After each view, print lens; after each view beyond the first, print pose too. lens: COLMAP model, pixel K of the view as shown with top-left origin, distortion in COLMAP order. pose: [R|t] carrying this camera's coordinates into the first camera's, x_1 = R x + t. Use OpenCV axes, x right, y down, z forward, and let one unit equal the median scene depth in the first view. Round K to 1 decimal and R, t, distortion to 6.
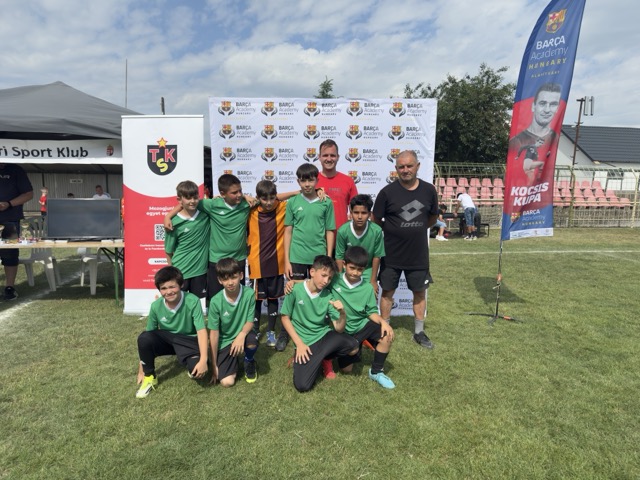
lens RADIAL K [[456.7, 0, 320.7], [0, 456.7, 245.8], [0, 0, 1]] dist [0.028958, -0.046236]
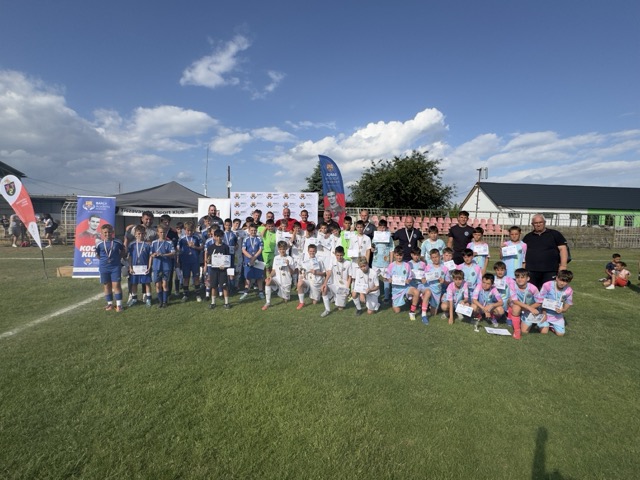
lens RADIAL K [[329.7, 0, 318.3], [0, 329.7, 231.1], [0, 0, 1]] dist [-0.001496, -0.000135]
pose [[0.997369, 0.007671, -0.072080, 0.354143], [-0.014253, 0.995726, -0.091245, 0.054732], [0.071072, 0.092032, 0.993216, -0.728391]]
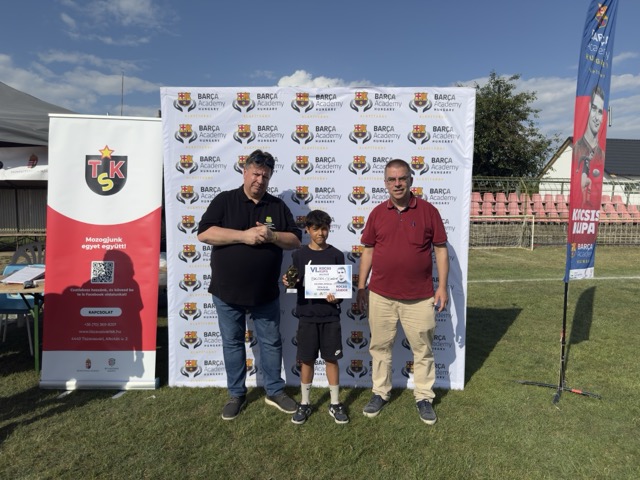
lens RADIAL K [[458.9, 0, 320.6], [0, 458.9, 233.8], [0, 0, 1]] dist [0.009219, -0.034110]
pose [[0.999954, -0.002001, -0.009365, 0.014568], [0.001476, 0.998444, -0.055740, -0.045888], [0.009462, 0.055724, 0.998401, 0.259985]]
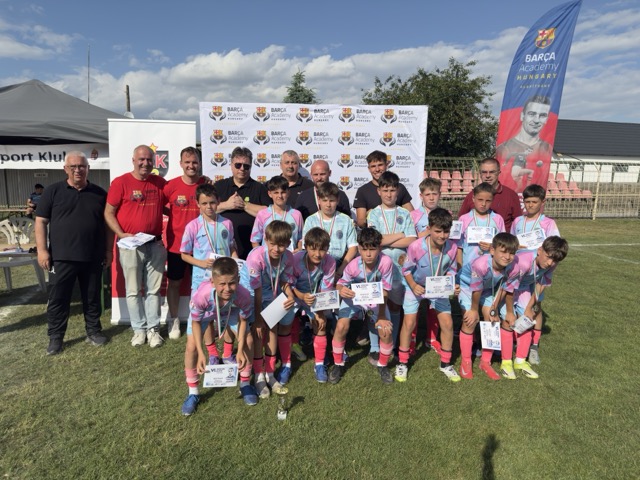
lens RADIAL K [[457.2, 0, 317.4], [0, 457.2, 239.2], [0, 0, 1]] dist [0.033926, -0.070717]
pose [[0.997942, -0.008200, 0.063589, -0.051569], [0.007482, 0.999906, 0.011531, -0.035653], [-0.063678, -0.011031, 0.997910, -0.002639]]
